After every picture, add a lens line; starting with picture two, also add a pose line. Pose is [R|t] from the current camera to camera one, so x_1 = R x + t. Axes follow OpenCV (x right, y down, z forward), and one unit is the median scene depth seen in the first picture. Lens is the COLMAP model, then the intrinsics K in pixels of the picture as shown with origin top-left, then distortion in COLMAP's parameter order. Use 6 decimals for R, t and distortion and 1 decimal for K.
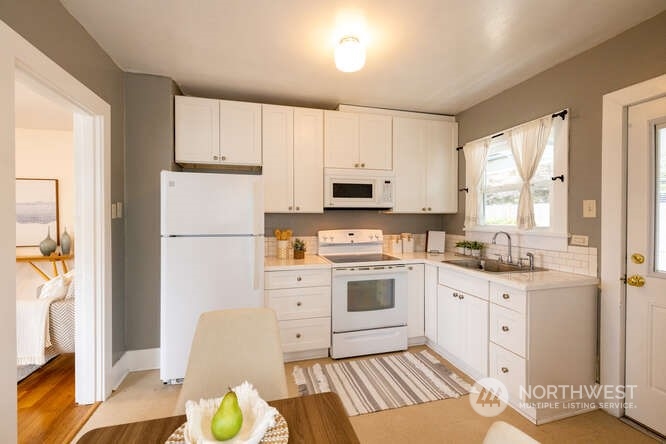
lens RADIAL K [[304.4, 0, 333.9], [0, 304.4, 219.5], [0, 0, 1]] dist [-0.001213, -0.000944]
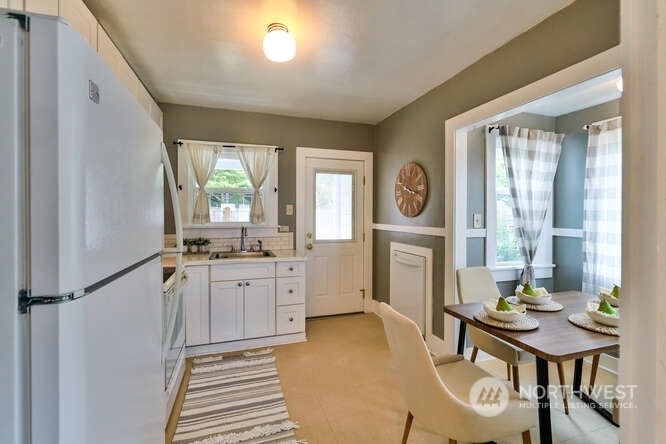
lens RADIAL K [[304.4, 0, 334.2], [0, 304.4, 215.9], [0, 0, 1]] dist [-0.001213, -0.000944]
pose [[-0.074154, -0.007991, 0.997215, -0.823563], [0.008028, 0.999931, 0.008610, -0.013309], [-0.997214, 0.008645, -0.074085, 0.813767]]
